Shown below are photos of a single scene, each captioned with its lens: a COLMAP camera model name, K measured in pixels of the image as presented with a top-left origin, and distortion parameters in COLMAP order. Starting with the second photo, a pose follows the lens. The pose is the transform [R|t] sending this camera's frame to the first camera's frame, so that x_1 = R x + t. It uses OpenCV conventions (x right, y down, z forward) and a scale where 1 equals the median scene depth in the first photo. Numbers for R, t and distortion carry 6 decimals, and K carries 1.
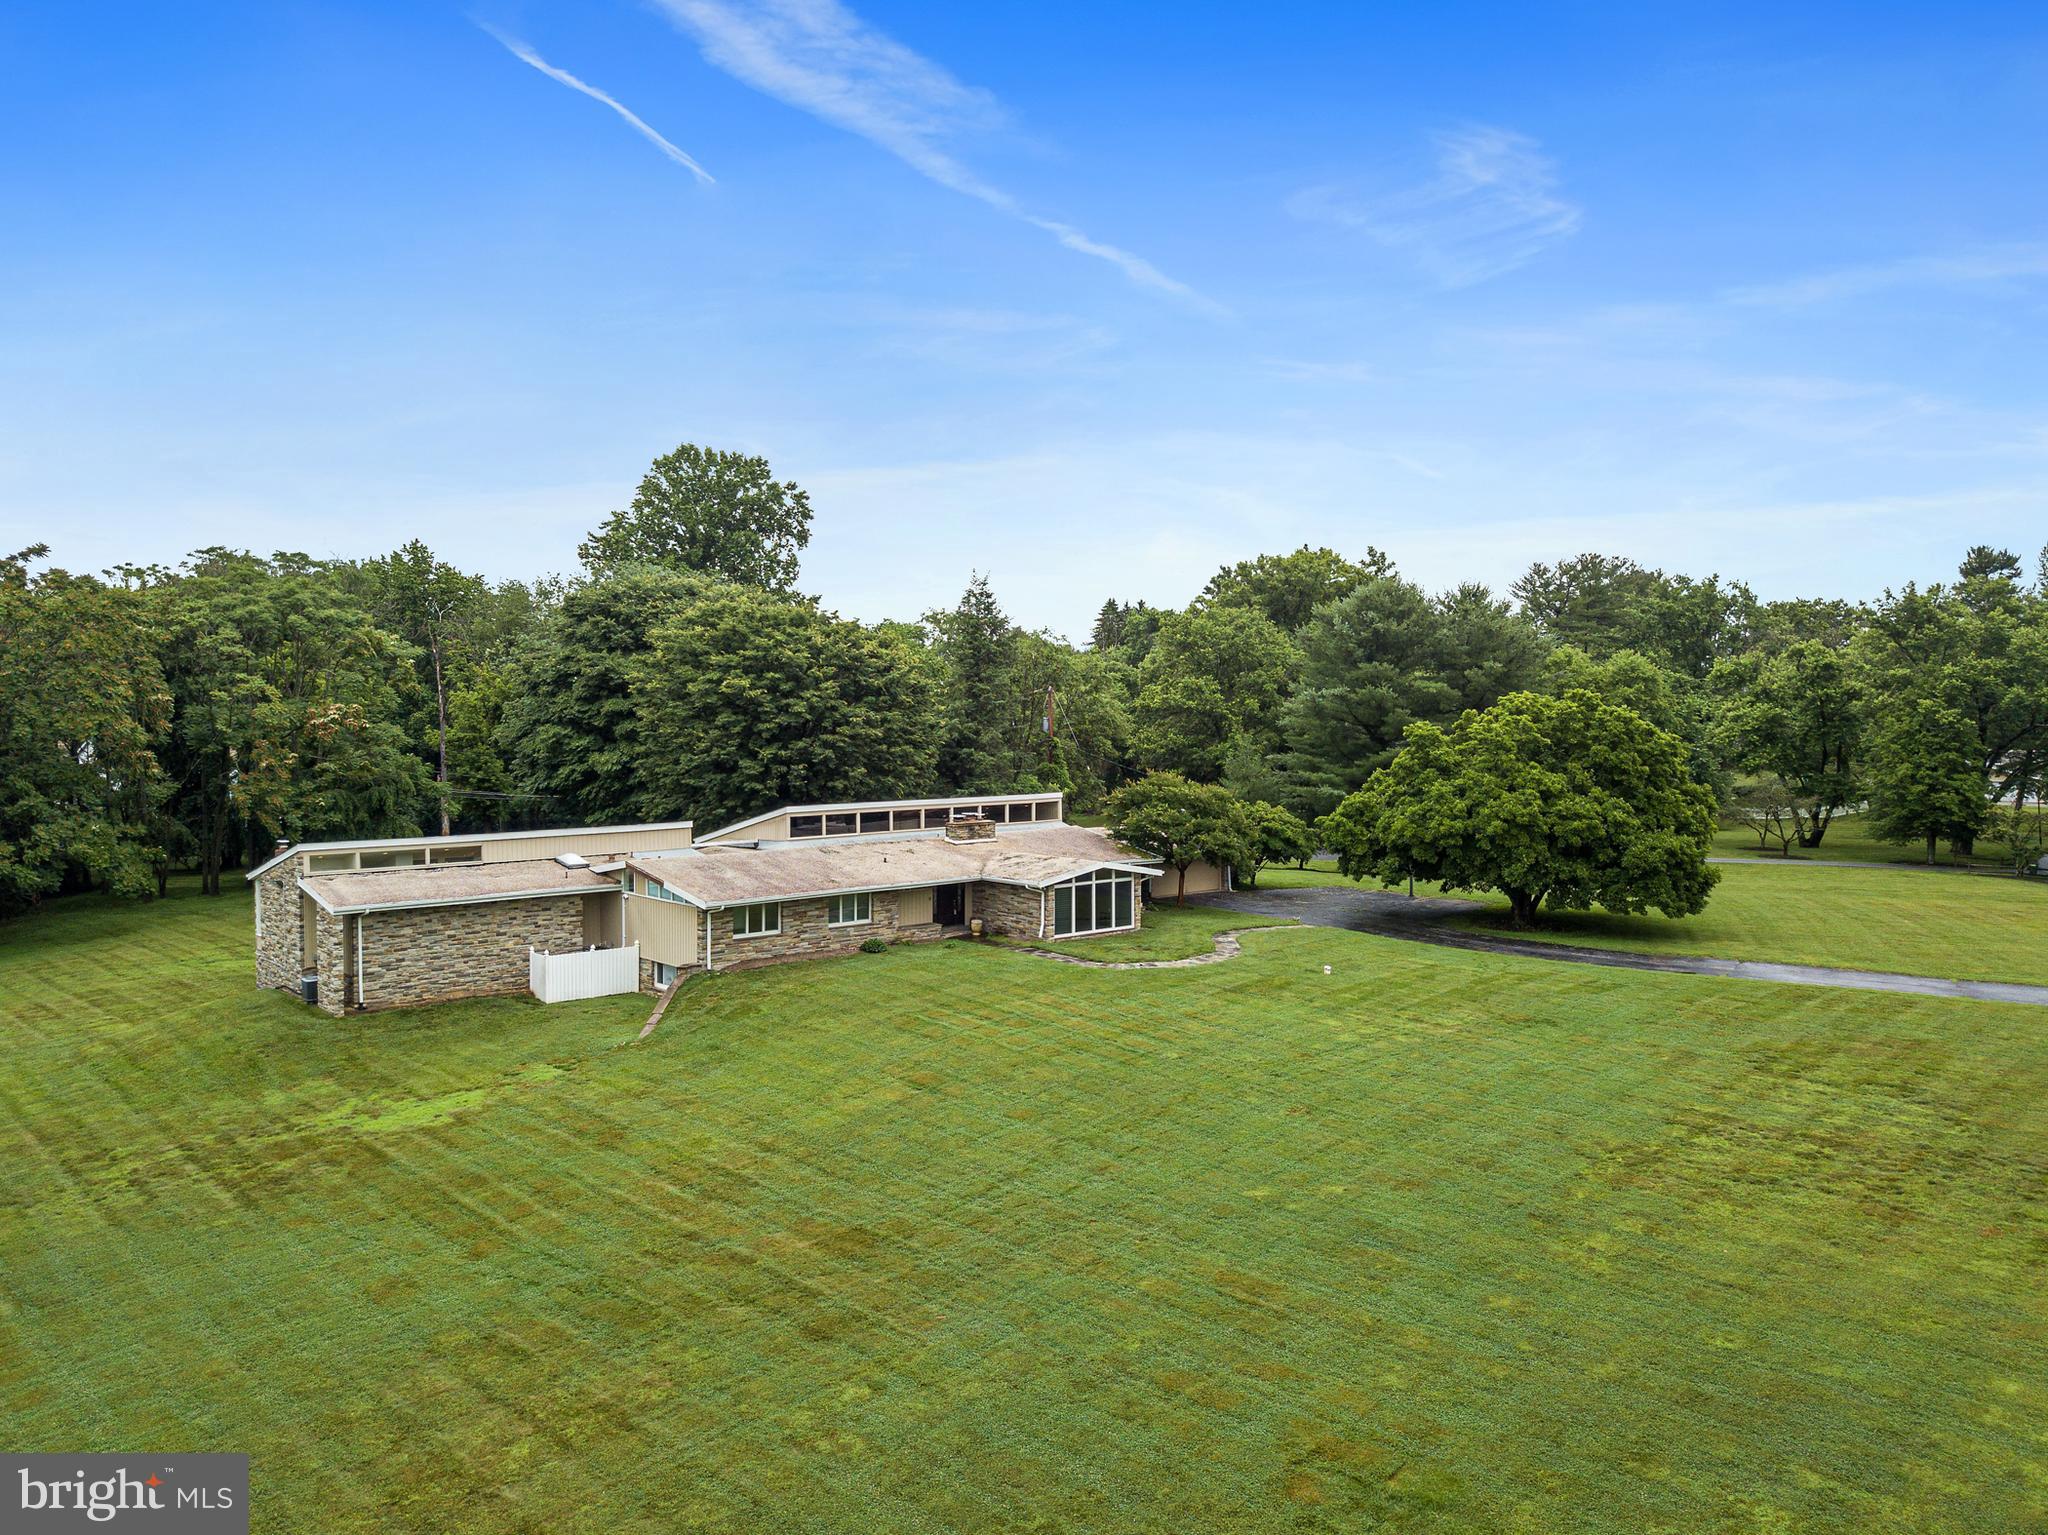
lens RADIAL K [[1585.0, 0, 989.4], [0, 1585.0, 748.3], [0, 0, 1]] dist [0.001575, 0.002180]
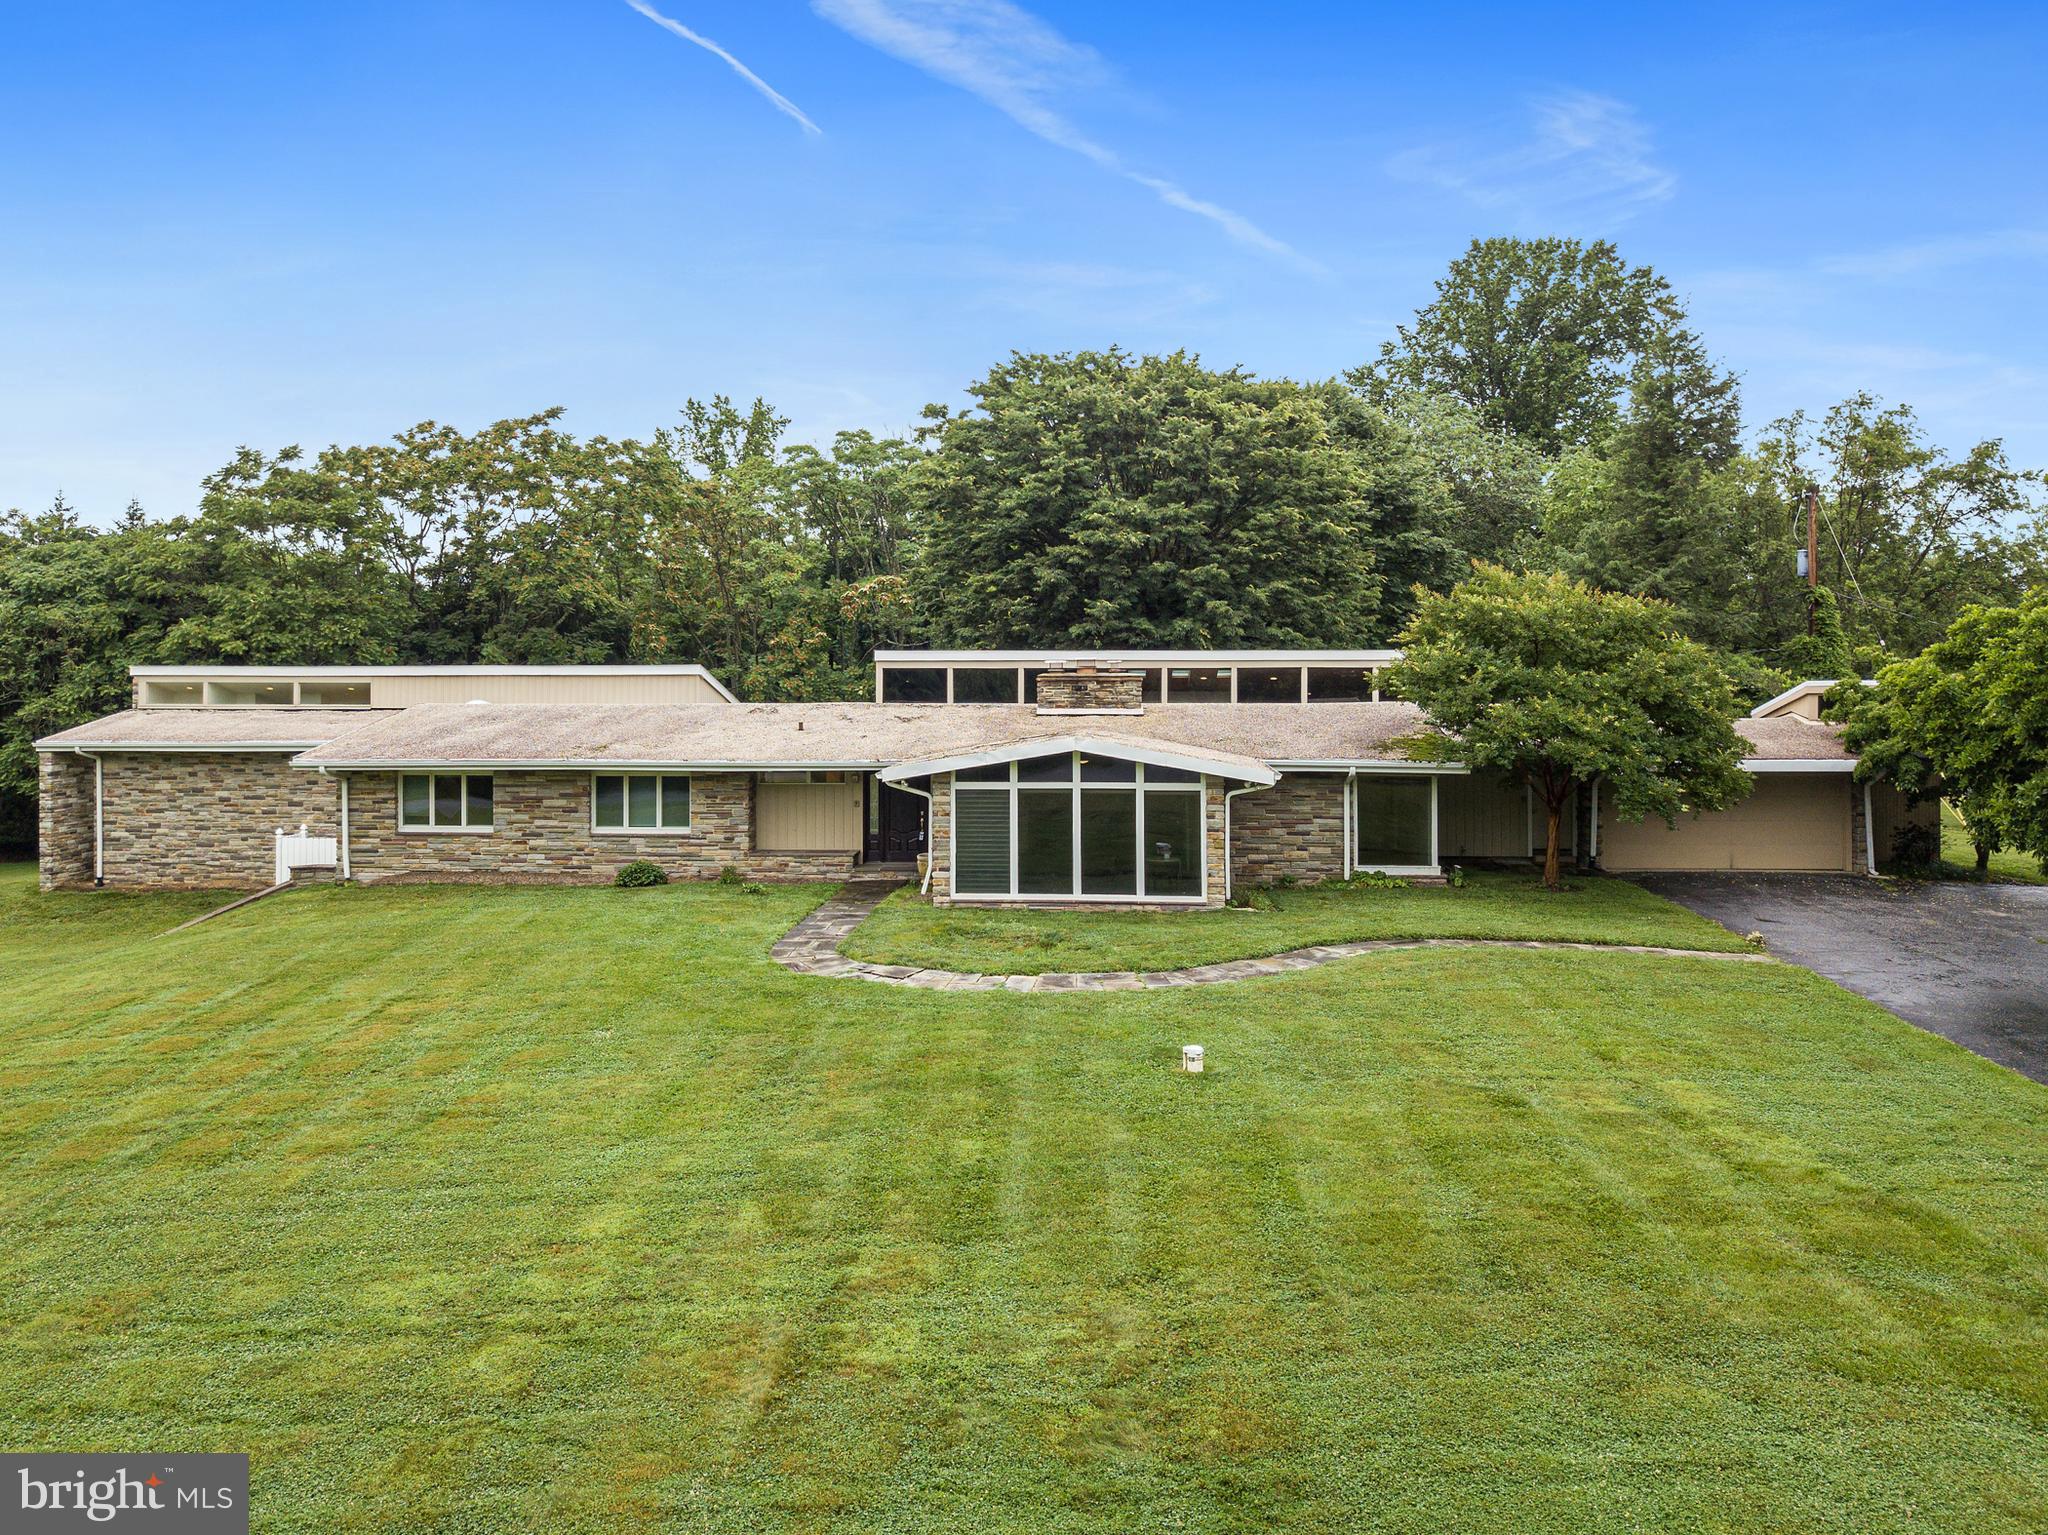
lens RADIAL K [[1560.1, 0, 1017.8], [0, 1560.1, 708.3], [0, 0, 1]] dist [0.002499, -0.000761]
pose [[0.723790, 0.017320, -0.689803, 0.330516], [-0.023322, 0.999728, 0.000630, 0.059607], [0.689626, 0.015631, 0.723997, 0.633973]]
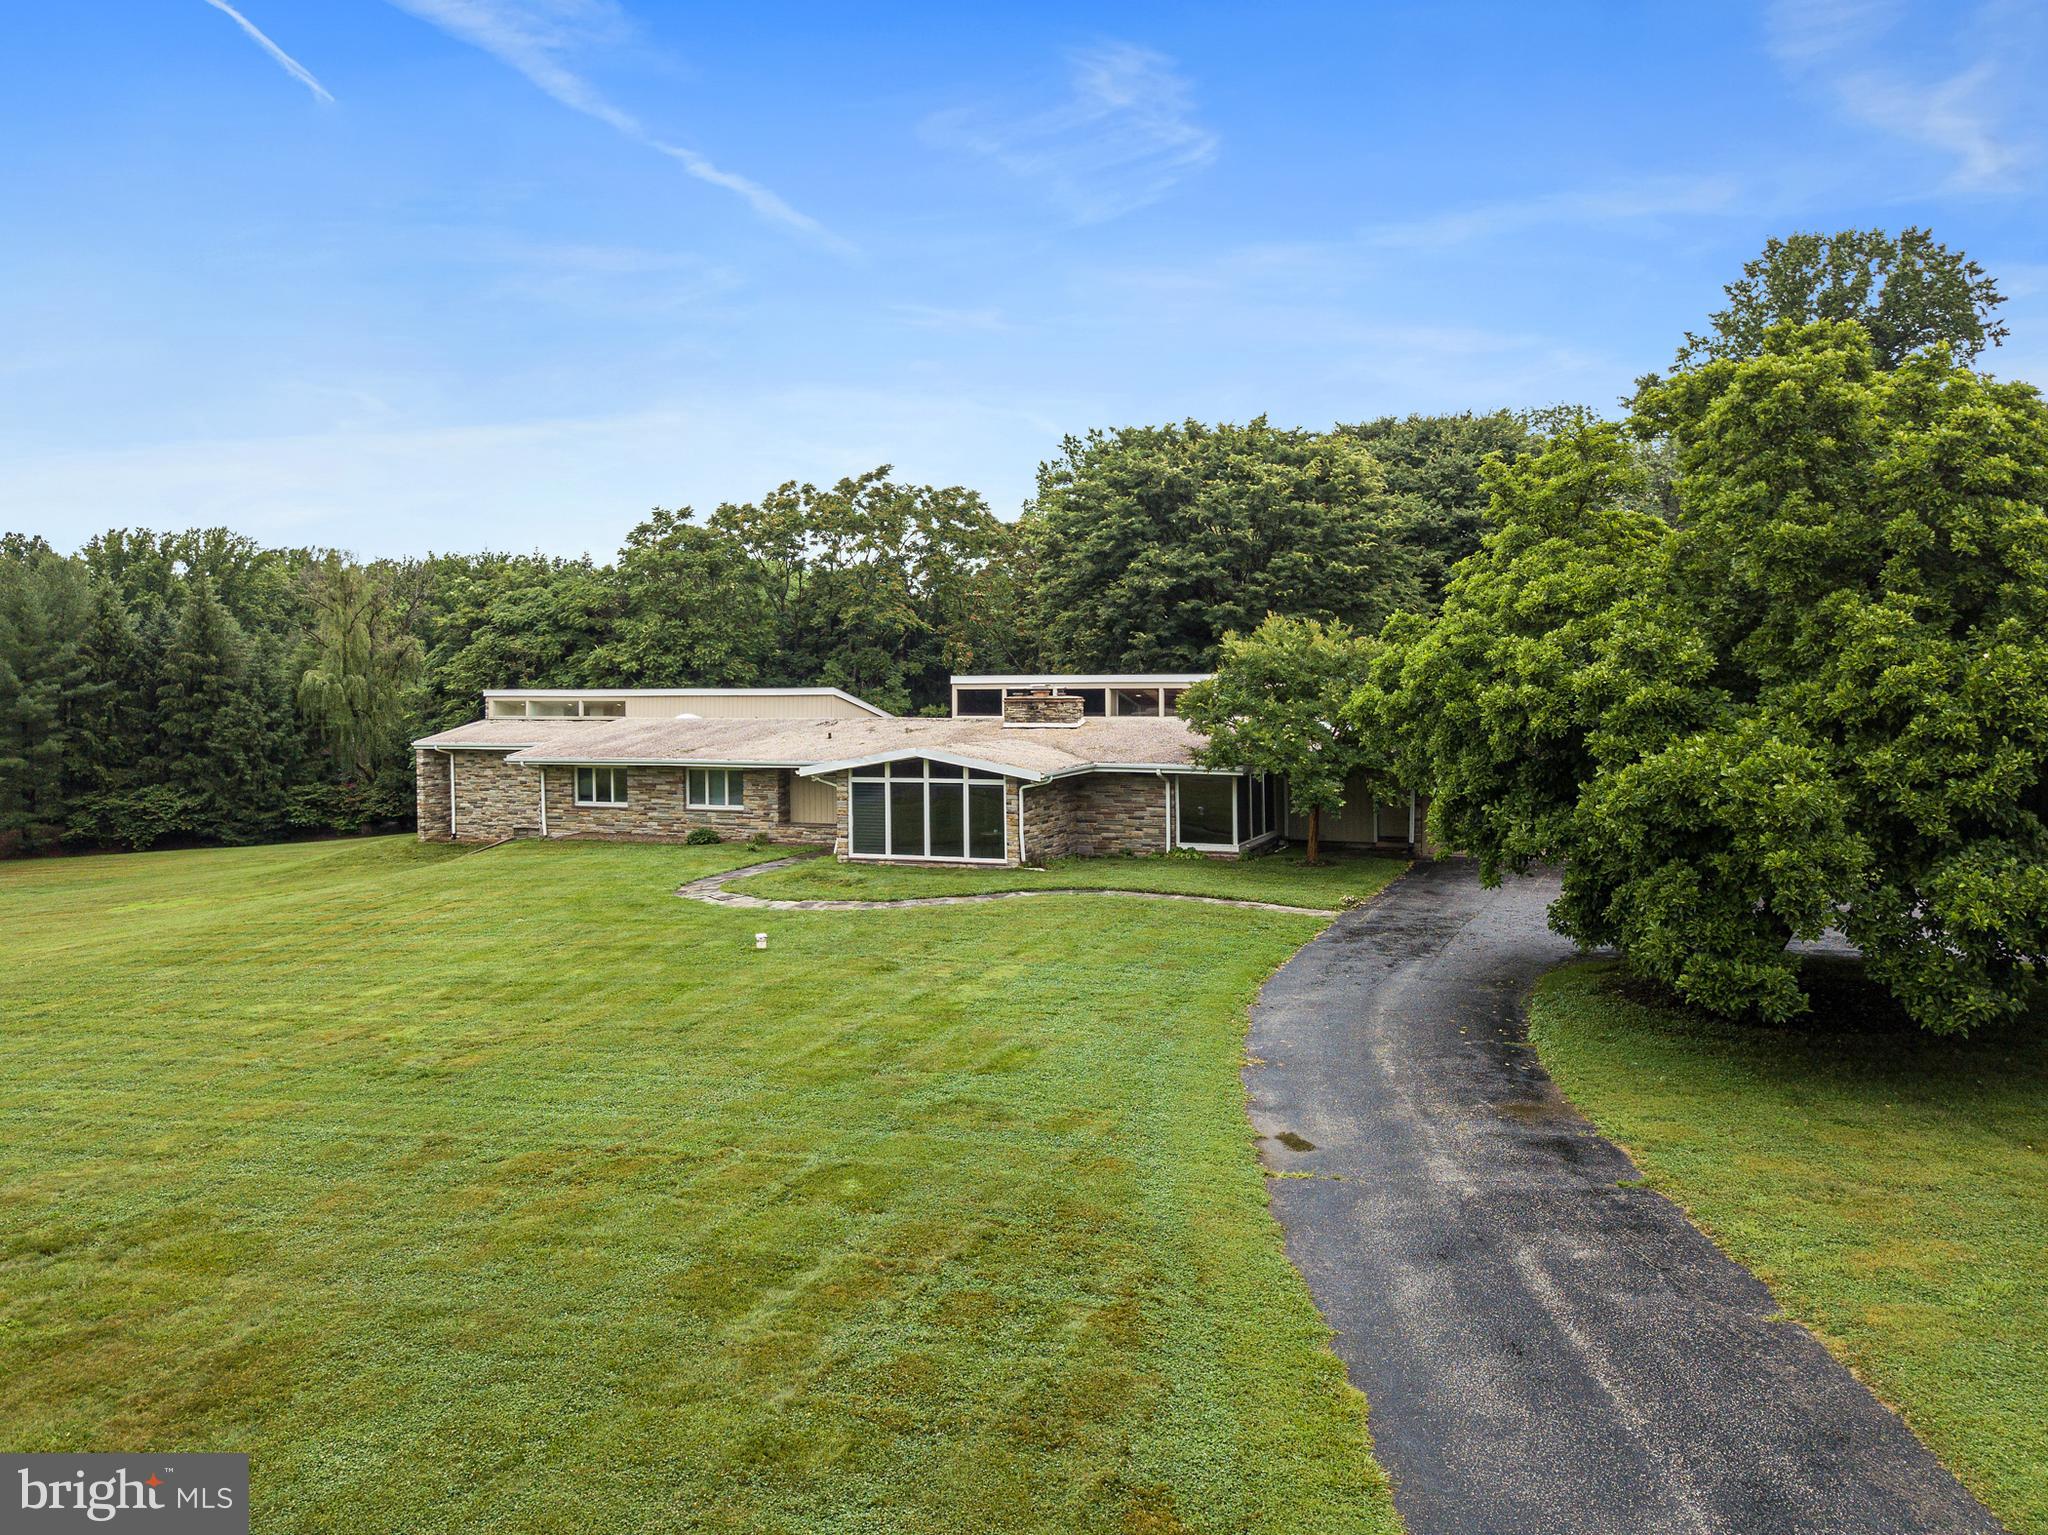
lens RADIAL K [[1525.8, 0, 1065.7], [0, 1525.8, 754.1], [0, 0, 1]] dist [0.010678, 0.003617]
pose [[0.484695, 0.046347, -0.873455, 0.586496], [-0.019092, 0.998918, 0.042409, 0.044488], [0.874475, -0.003879, 0.485055, 0.707294]]
